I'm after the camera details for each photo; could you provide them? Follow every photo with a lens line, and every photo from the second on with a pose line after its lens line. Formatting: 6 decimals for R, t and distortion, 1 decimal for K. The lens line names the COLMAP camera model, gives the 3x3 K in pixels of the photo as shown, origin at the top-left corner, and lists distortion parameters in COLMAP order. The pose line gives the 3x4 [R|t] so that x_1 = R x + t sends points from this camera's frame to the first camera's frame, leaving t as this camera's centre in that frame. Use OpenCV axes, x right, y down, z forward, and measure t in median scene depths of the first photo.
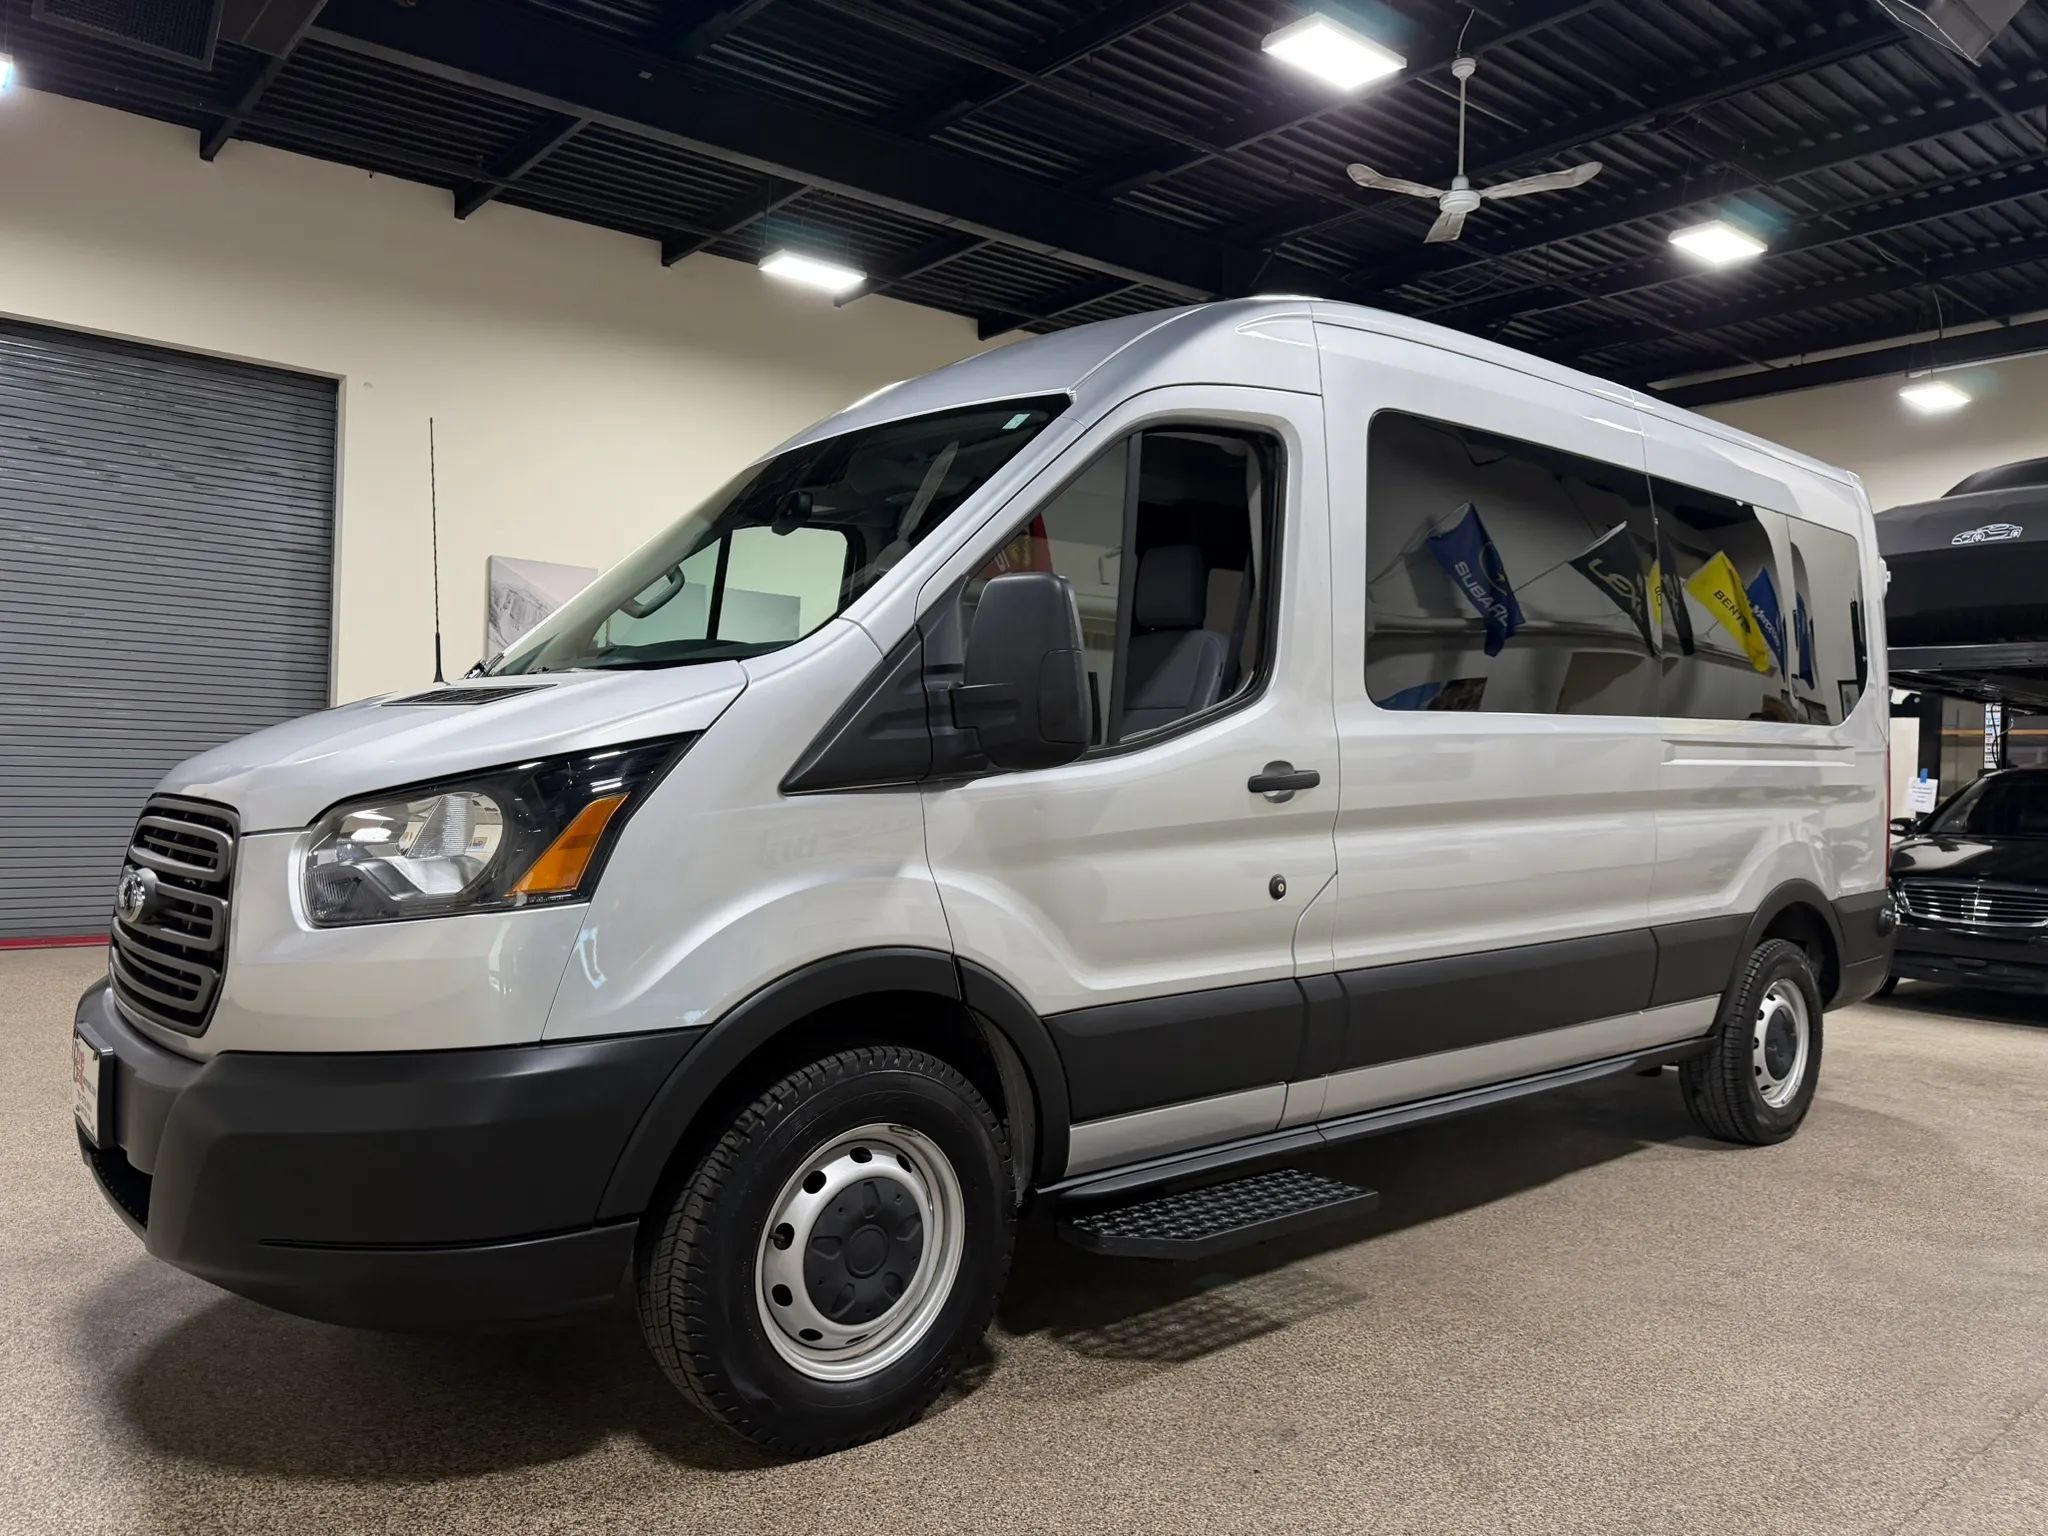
lens RADIAL K [[1452.0, 0, 1021.9], [0, 1452.0, 781.0], [0, 0, 1]] dist [0.024447, -0.036237]
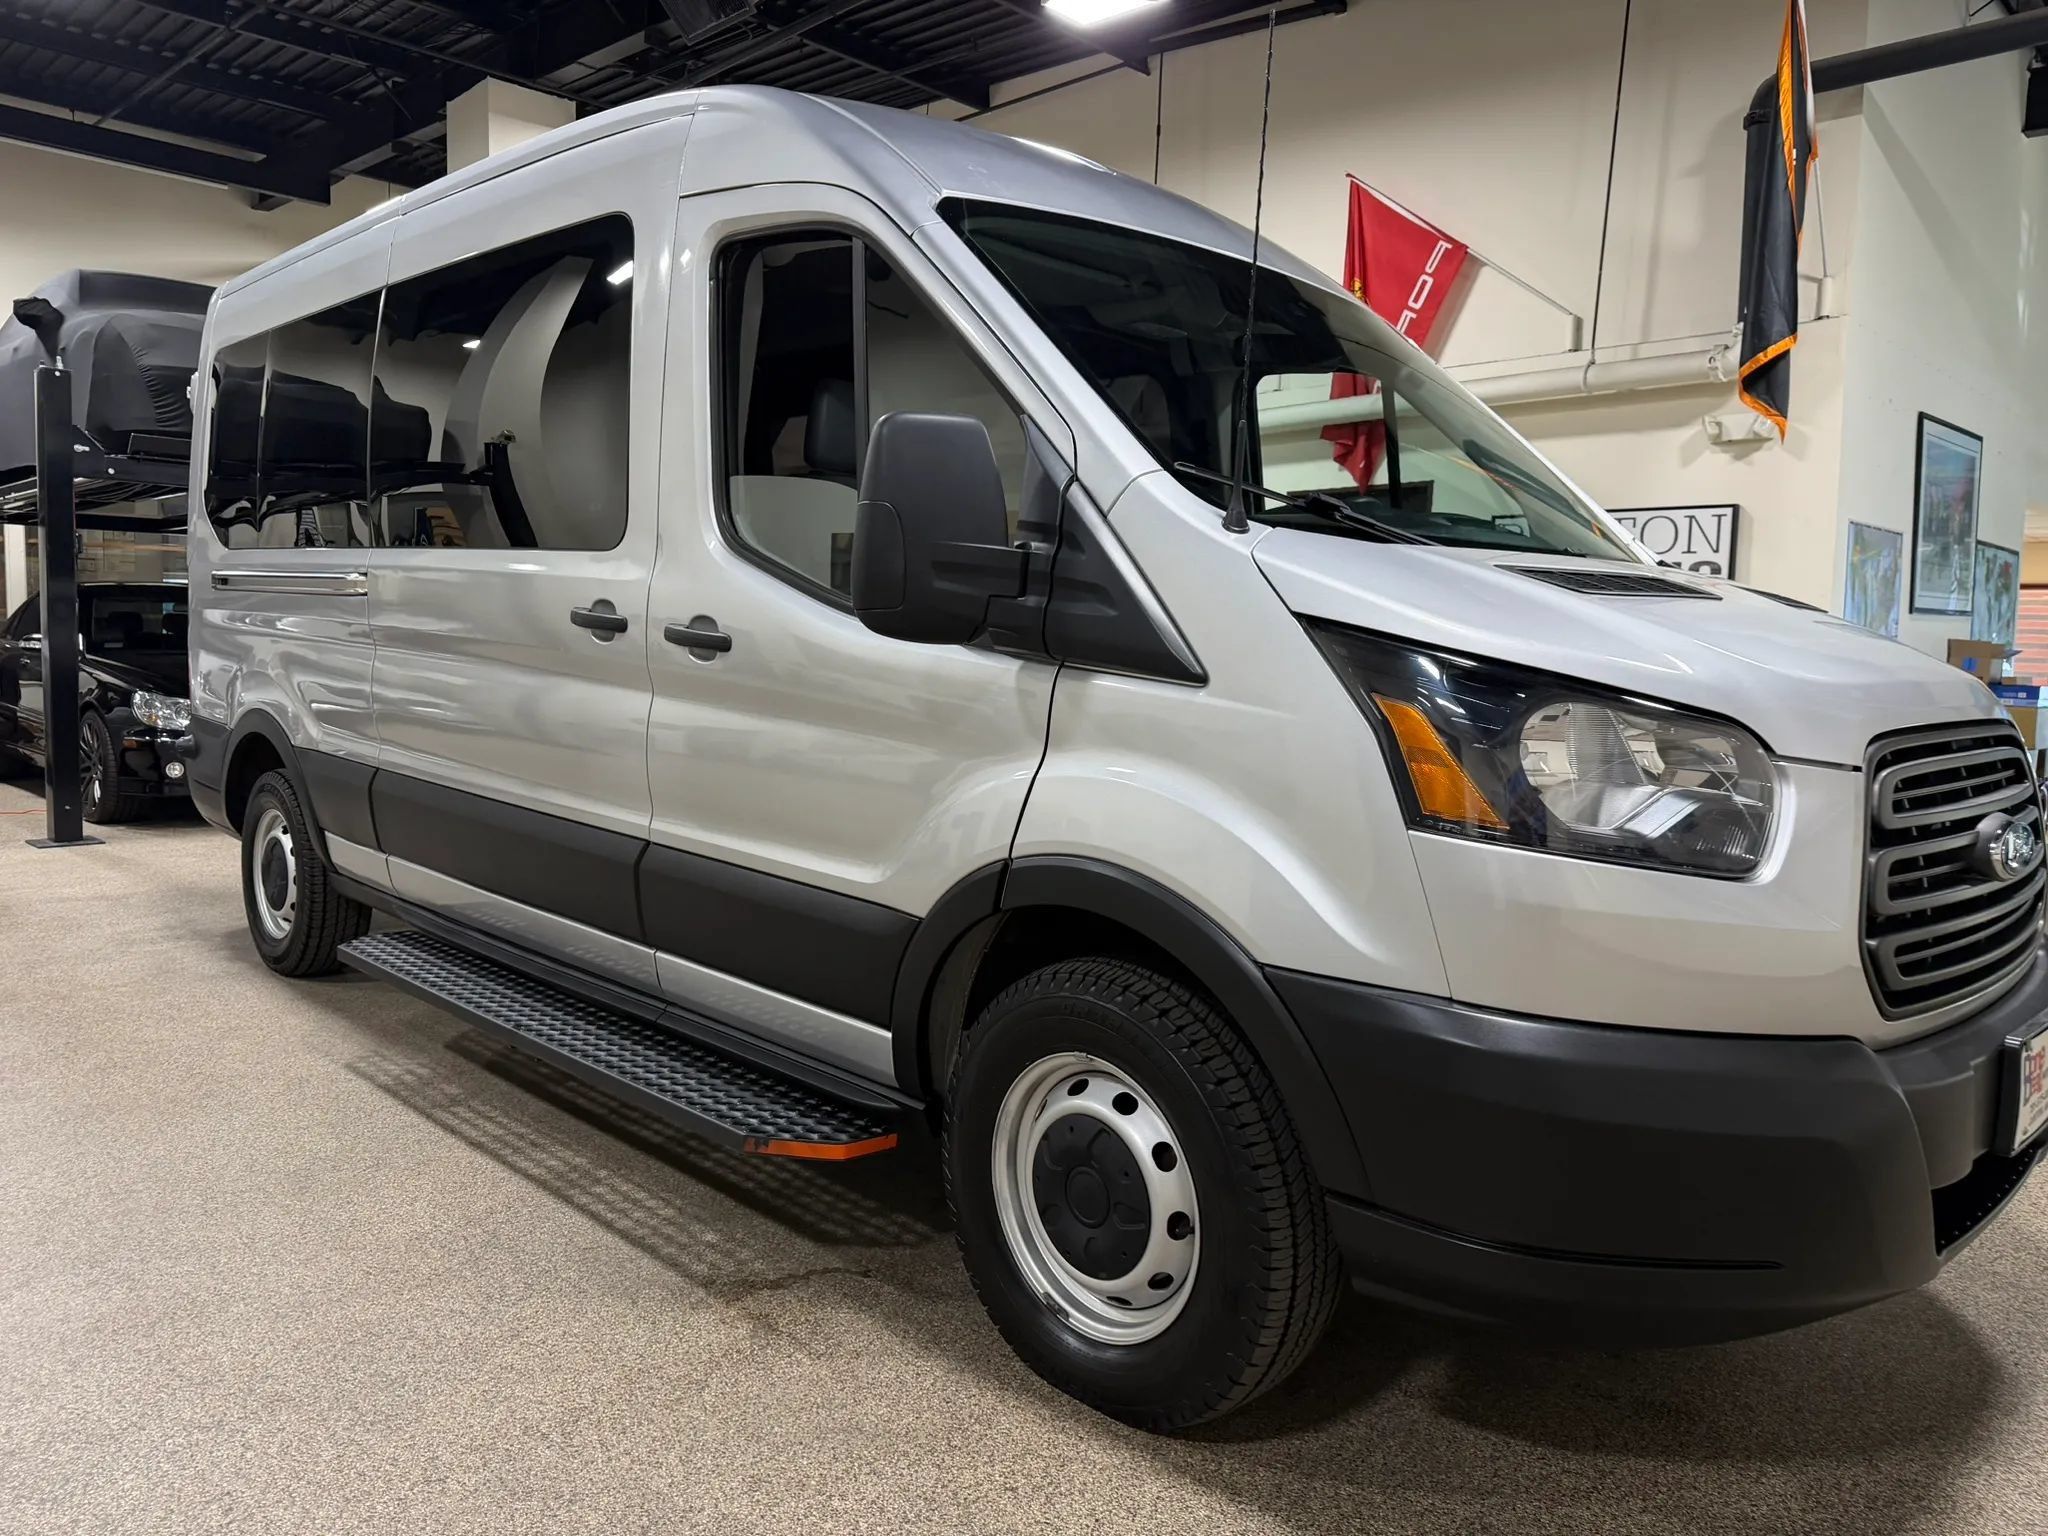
lens RADIAL K [[1452.0, 0, 1032.7], [0, 1452.0, 762.7], [0, 0, 1]] dist [0.024447, -0.036237]
pose [[-0.076778, -0.114481, 0.990454, -1.093196], [-0.022827, 0.993328, 0.113043, -0.039690], [-0.996787, -0.013930, -0.078879, 1.283263]]
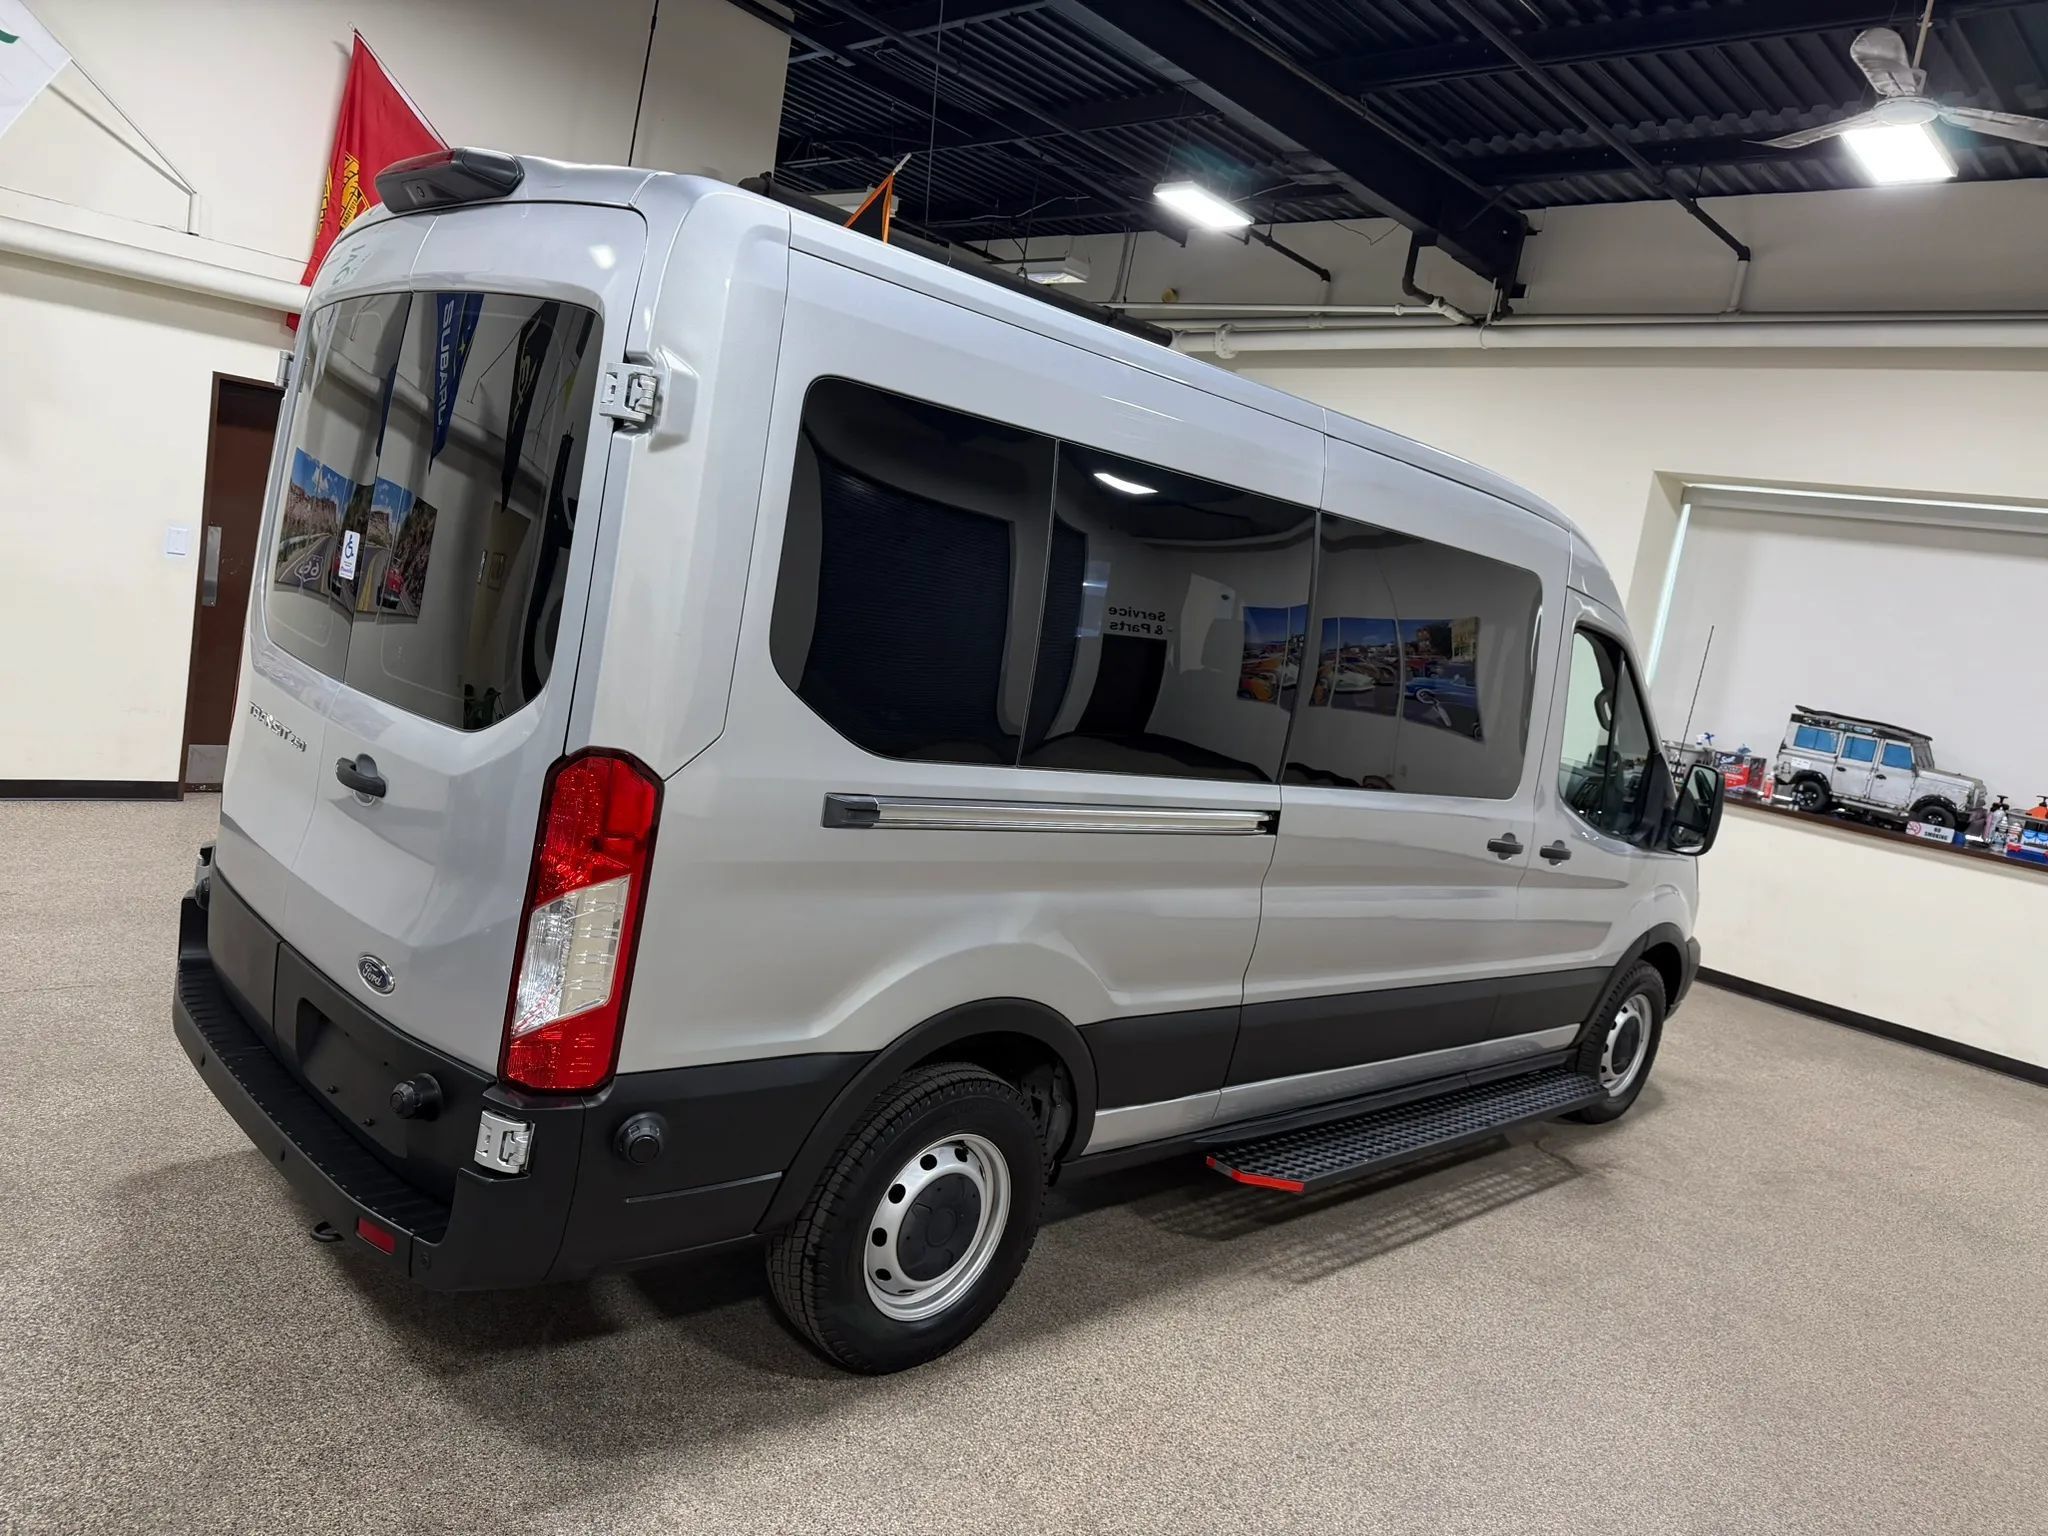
lens RADIAL K [[1452.0, 0, 1029.2], [0, 1452.0, 760.3], [0, 0, 1]] dist [0.024447, -0.036237]
pose [[-0.979880, -0.178476, -0.089337, 0.491709], [-0.189085, 0.973412, 0.129293, -0.196228], [0.063886, 0.143584, -0.987574, 2.868938]]
